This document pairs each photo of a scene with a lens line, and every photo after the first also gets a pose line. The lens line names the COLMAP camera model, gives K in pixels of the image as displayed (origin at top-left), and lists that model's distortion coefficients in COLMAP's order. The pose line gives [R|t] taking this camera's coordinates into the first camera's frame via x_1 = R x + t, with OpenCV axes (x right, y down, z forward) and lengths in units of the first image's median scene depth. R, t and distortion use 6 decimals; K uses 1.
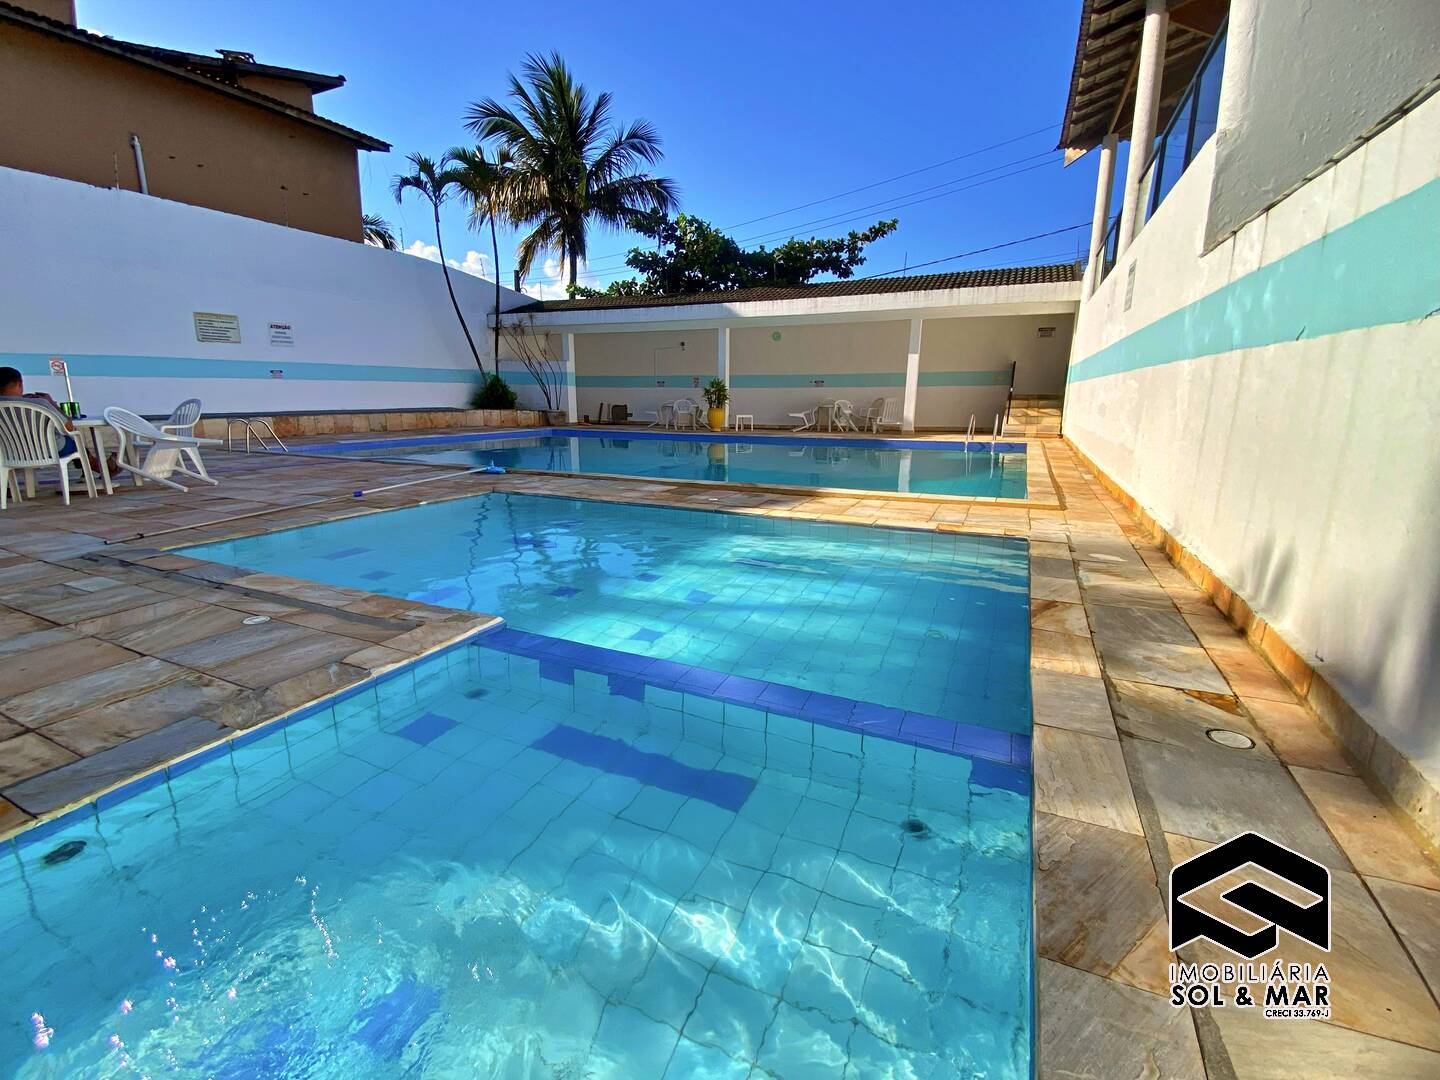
lens RADIAL K [[648.5, 0, 724.7], [0, 648.5, 546.5], [0, 0, 1]] dist [0.042824, -0.020643]
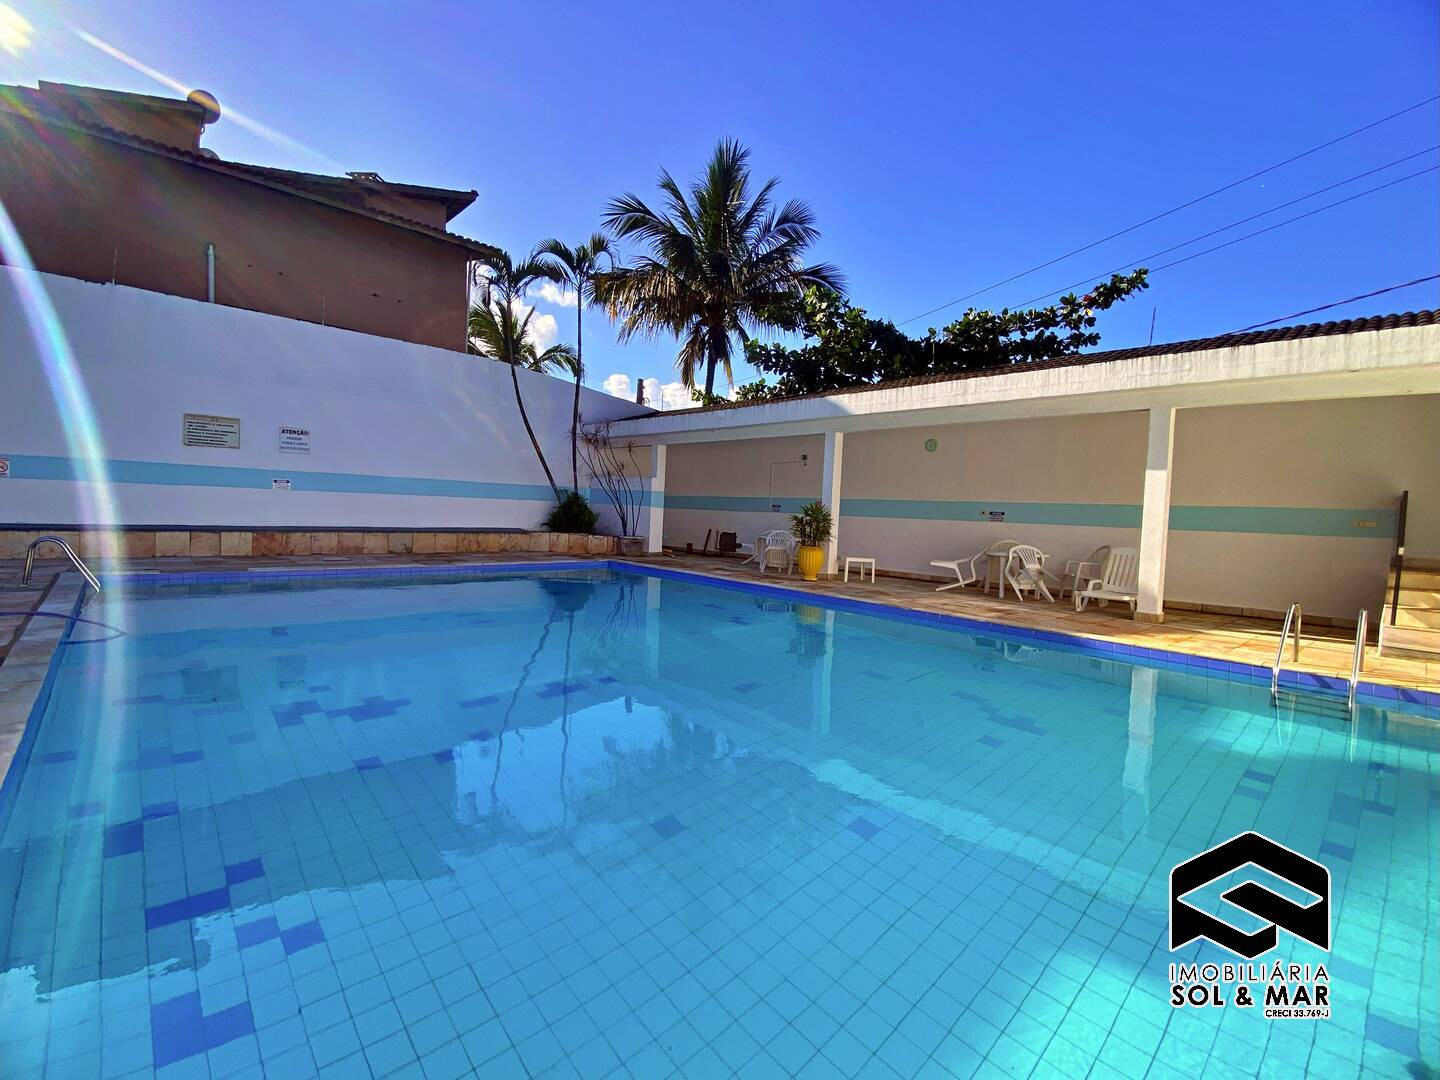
lens RADIAL K [[648.5, 0, 724.7], [0, 648.5, 546.5], [0, 0, 1]] dist [0.042824, -0.020643]
pose [[0.926184, 0.056426, -0.372826, 0.141312], [-0.123263, 0.979726, -0.157935, -0.089623], [0.356355, 0.192233, 0.914362, 0.332825]]
